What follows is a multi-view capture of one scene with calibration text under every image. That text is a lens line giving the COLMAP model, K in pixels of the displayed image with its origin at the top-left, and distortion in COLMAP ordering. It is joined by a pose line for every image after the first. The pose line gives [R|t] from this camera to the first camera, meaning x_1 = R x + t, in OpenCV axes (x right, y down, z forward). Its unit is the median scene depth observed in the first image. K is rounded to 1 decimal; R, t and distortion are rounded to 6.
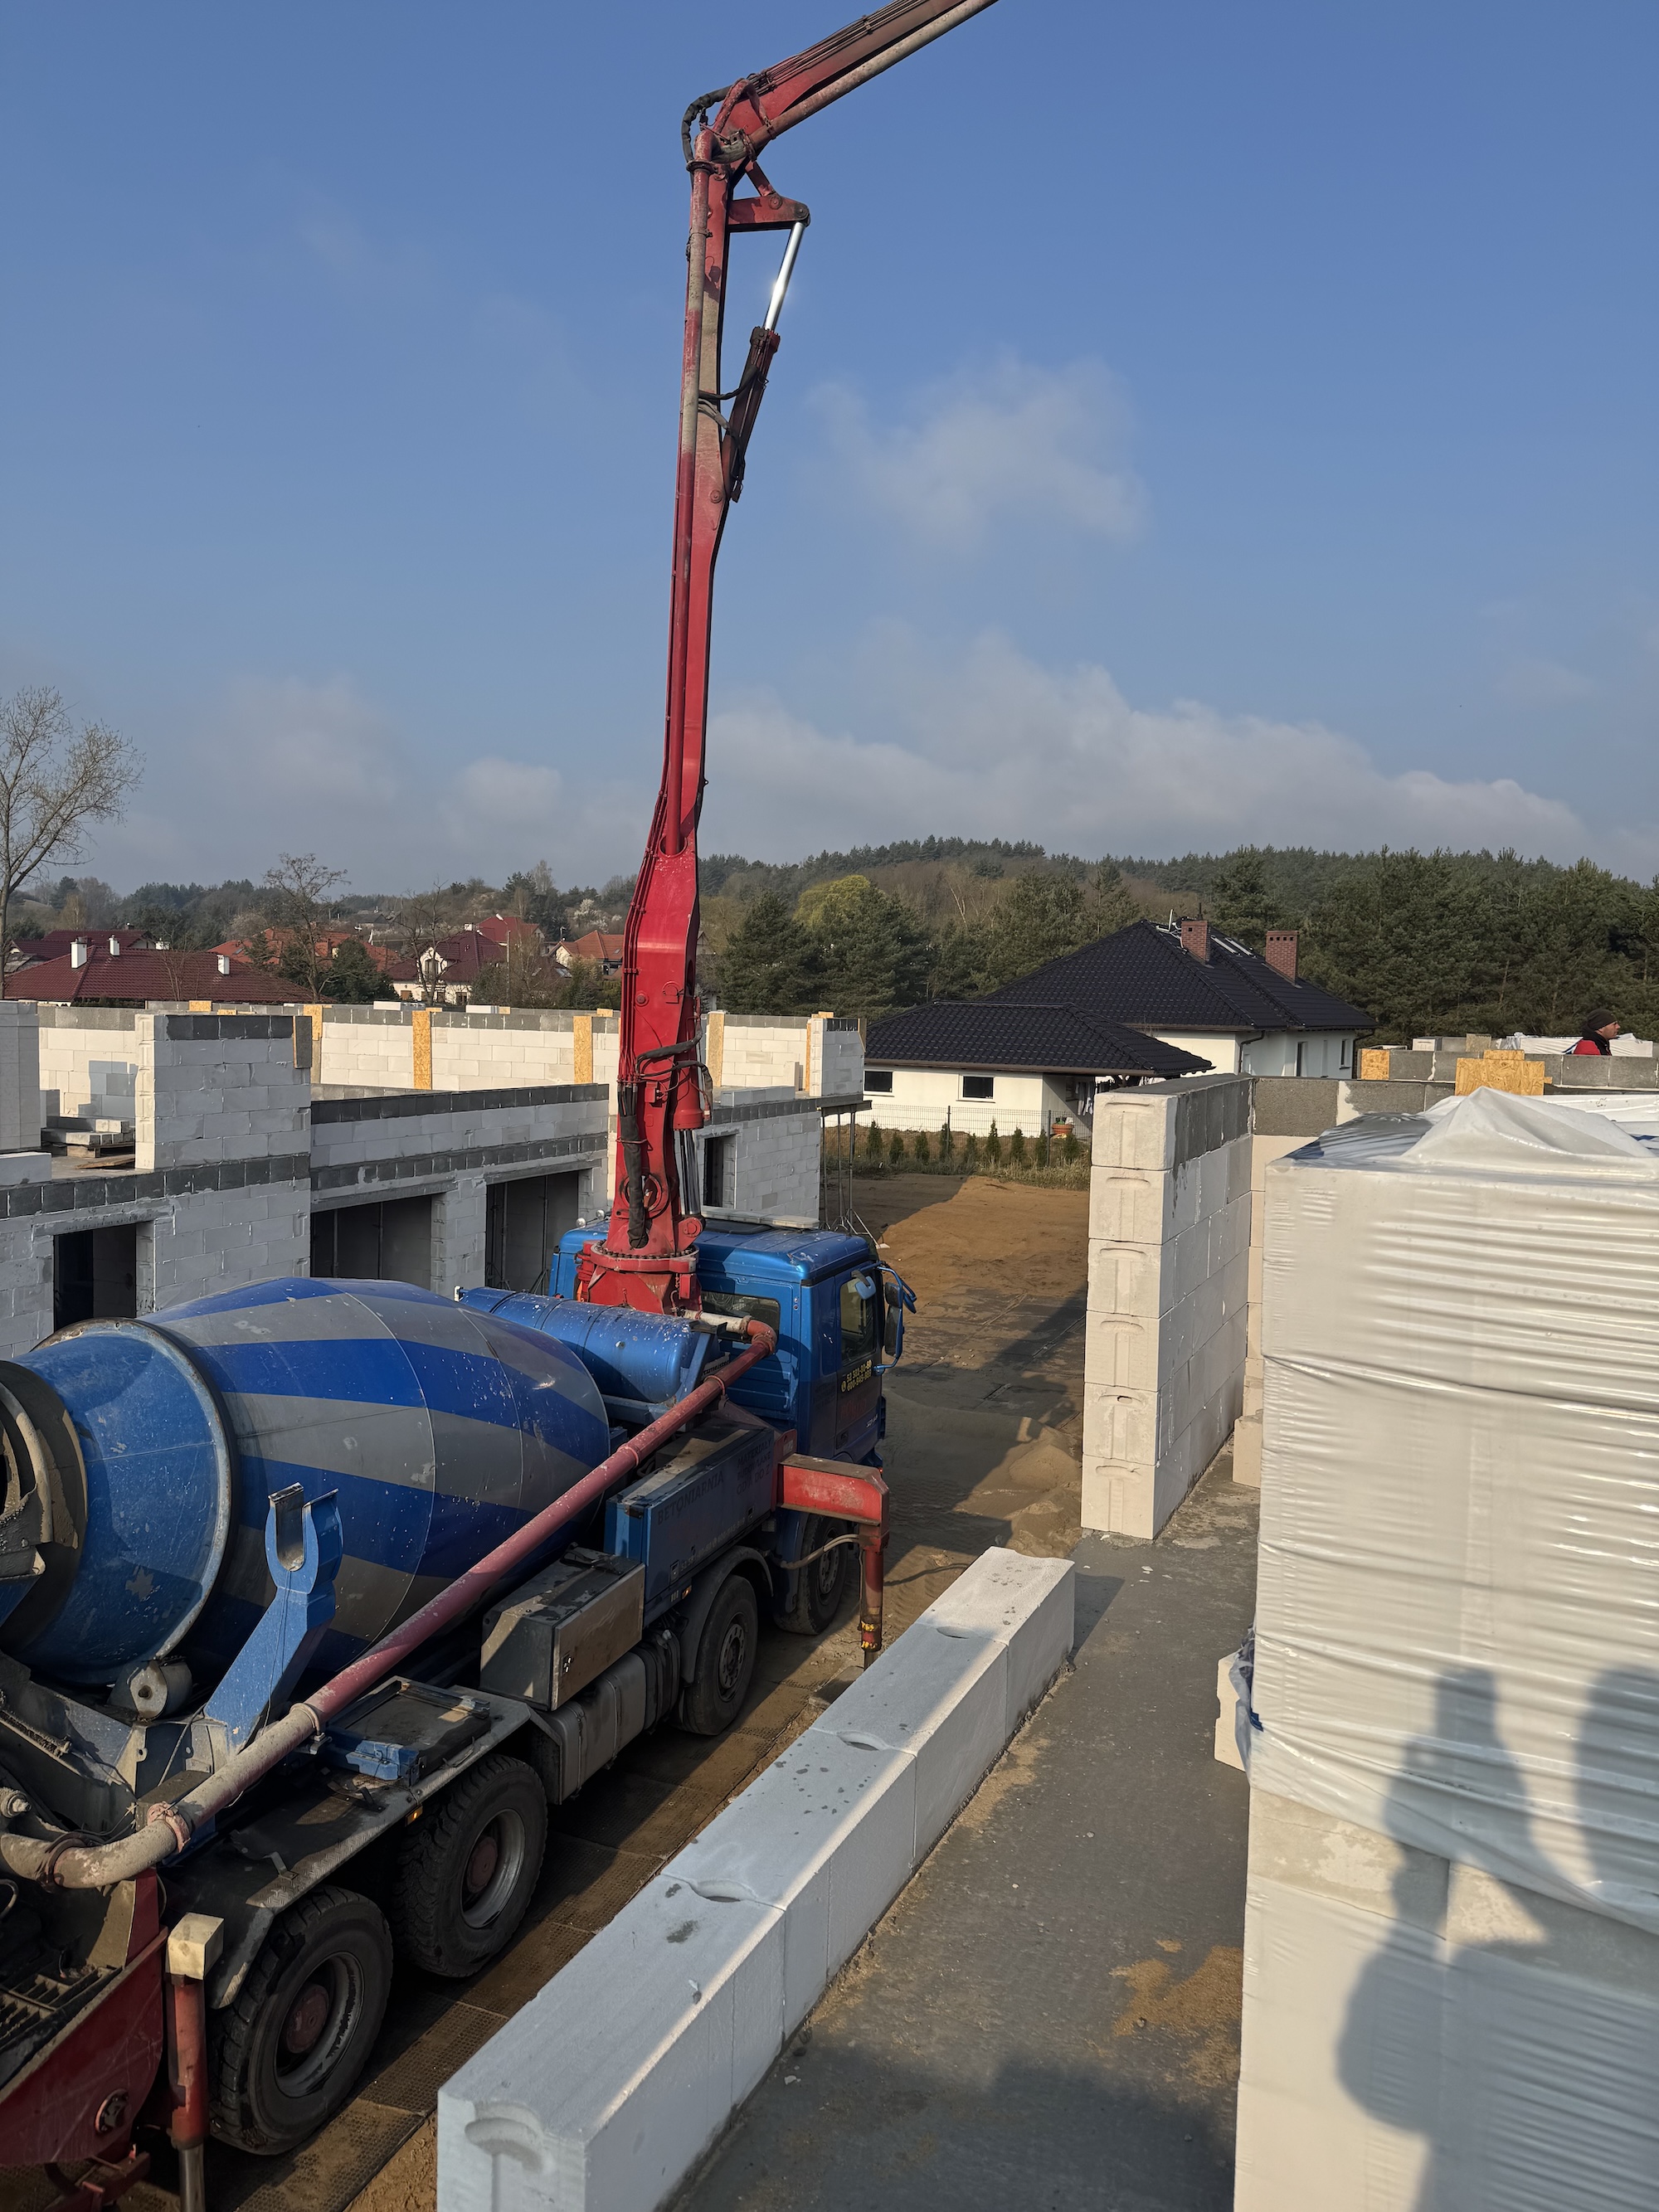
lens RADIAL K [[1531.4, 0, 829.9], [0, 1531.4, 1075.3], [0, 0, 1]] dist [0.125866, -0.188839]
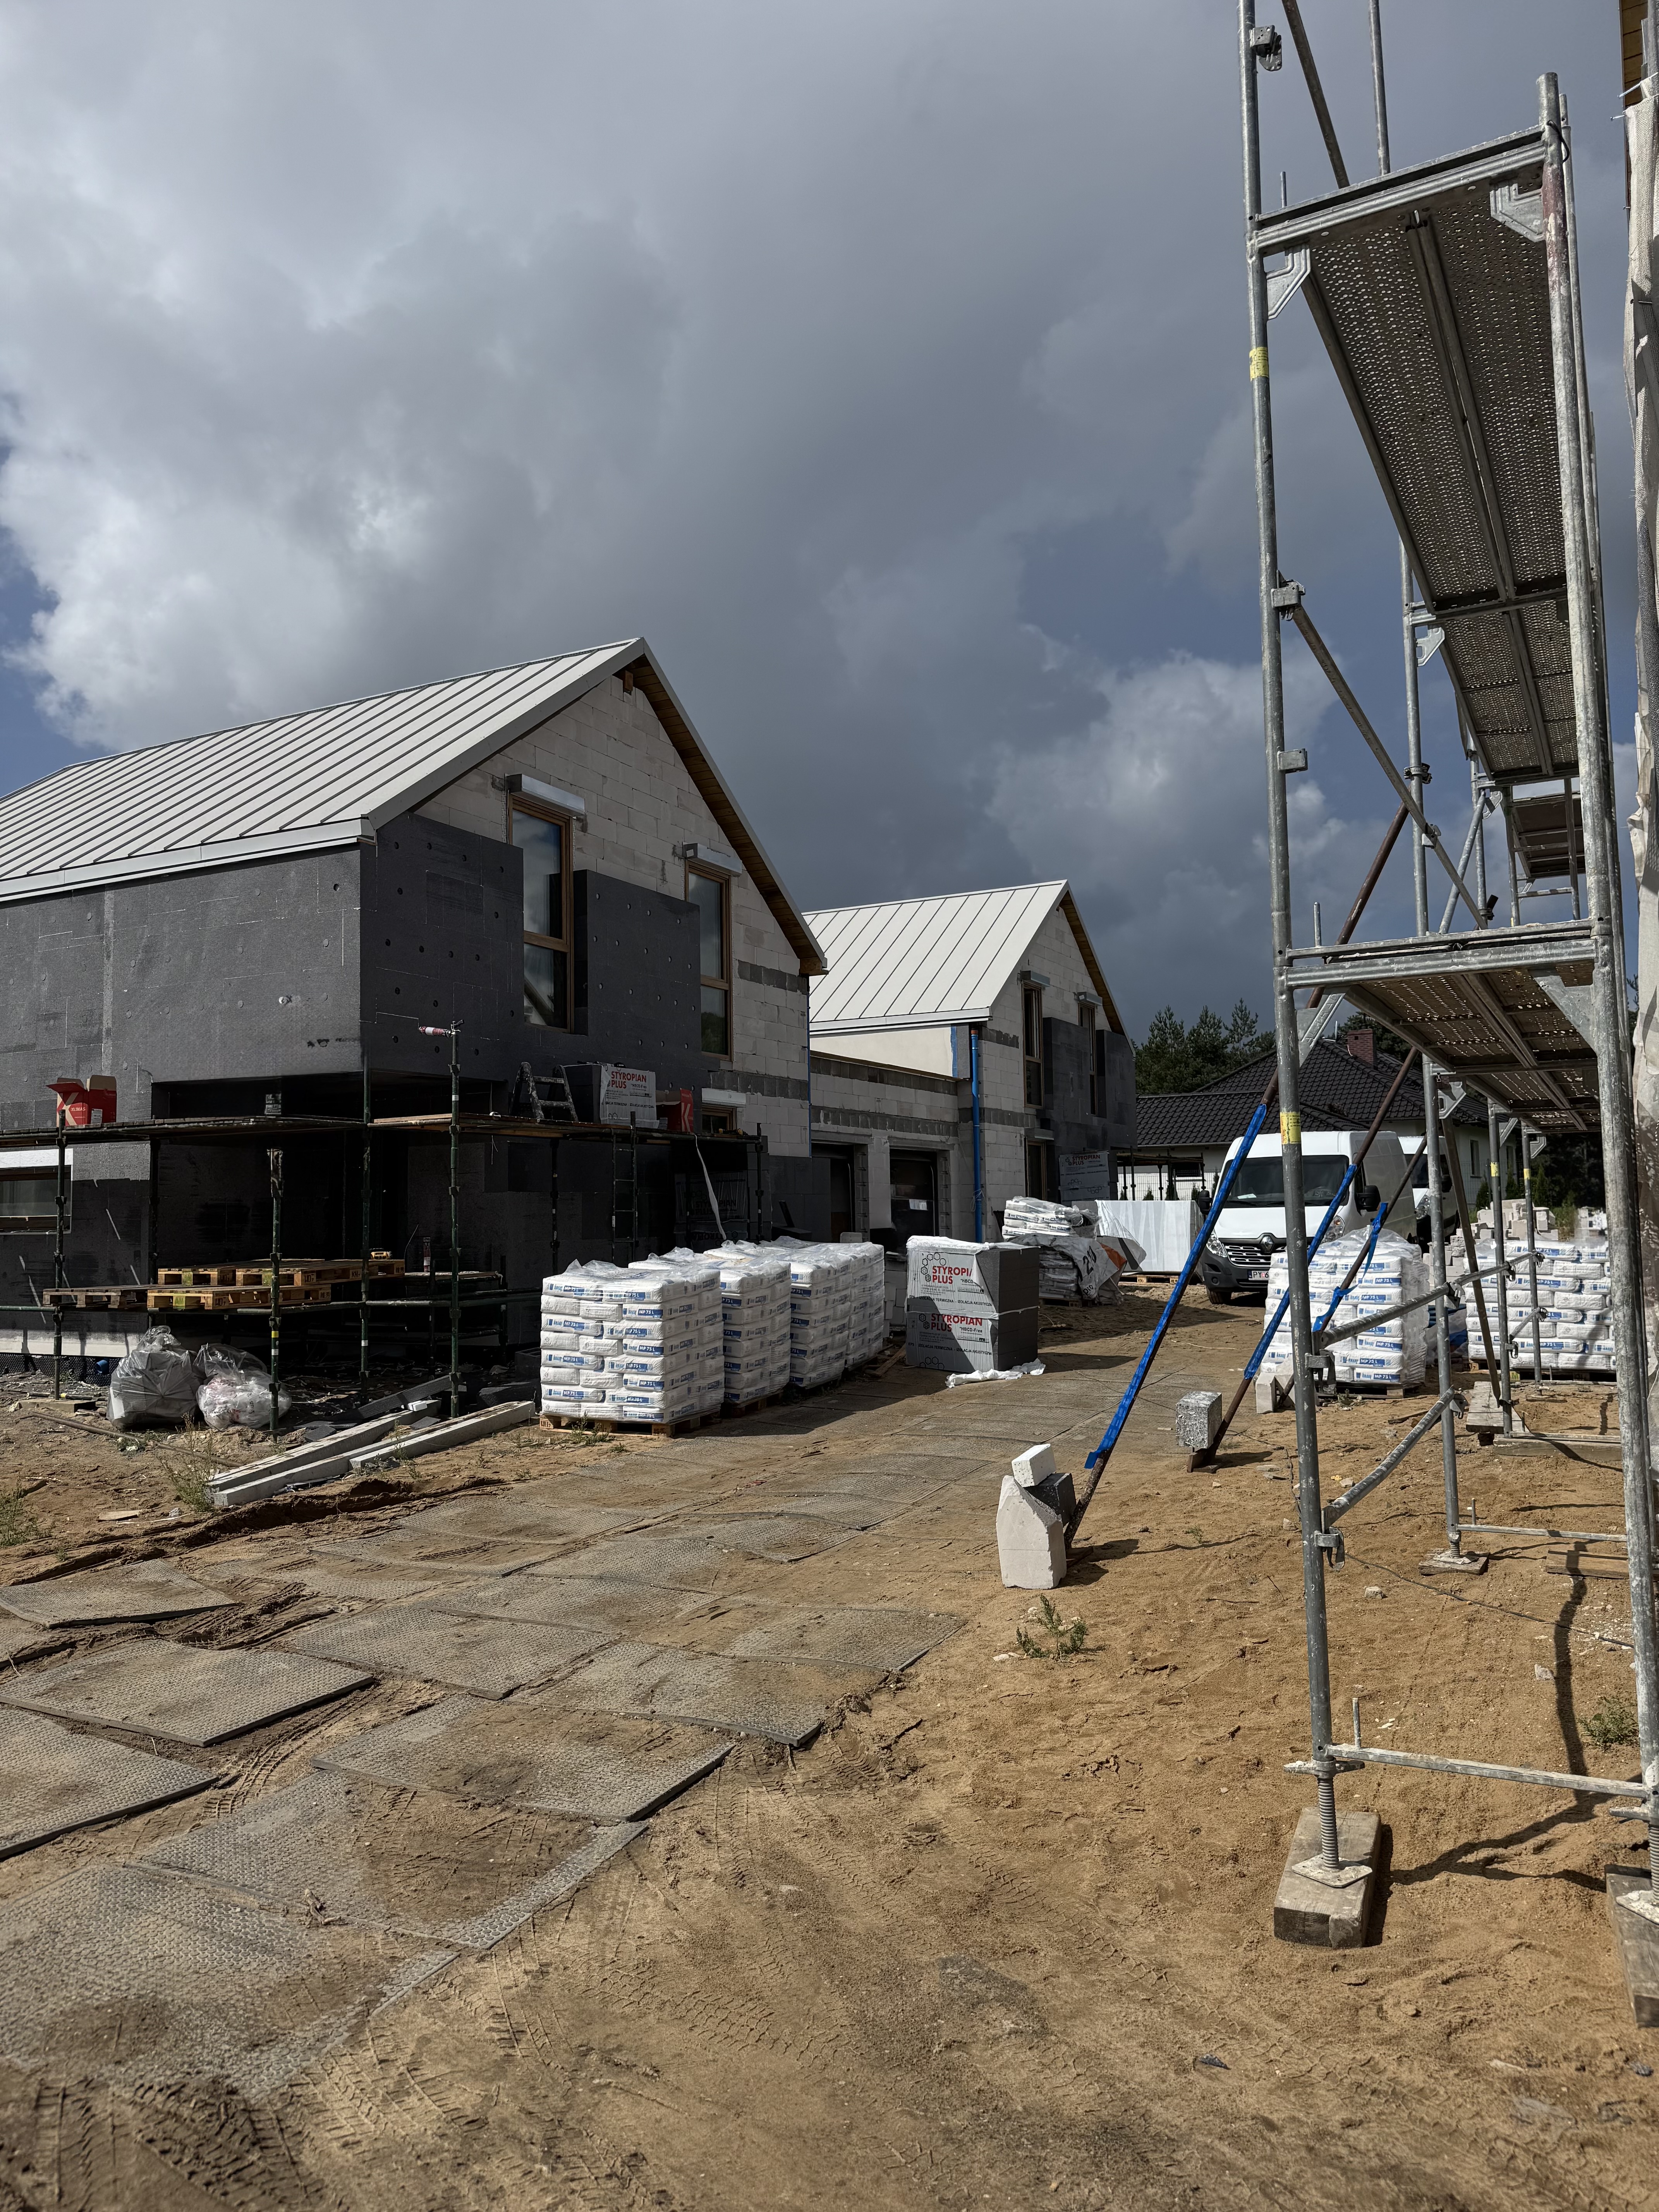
lens RADIAL K [[1531.3, 0, 829.9], [0, 1531.3, 1075.3], [0, 0, 1]] dist [0.125866, -0.188839]
pose [[0.997815, -0.035447, -0.055755, -0.198647], [0.027903, 0.991029, -0.130705, 0.173181], [0.059888, 0.128863, 0.989852, -0.224216]]
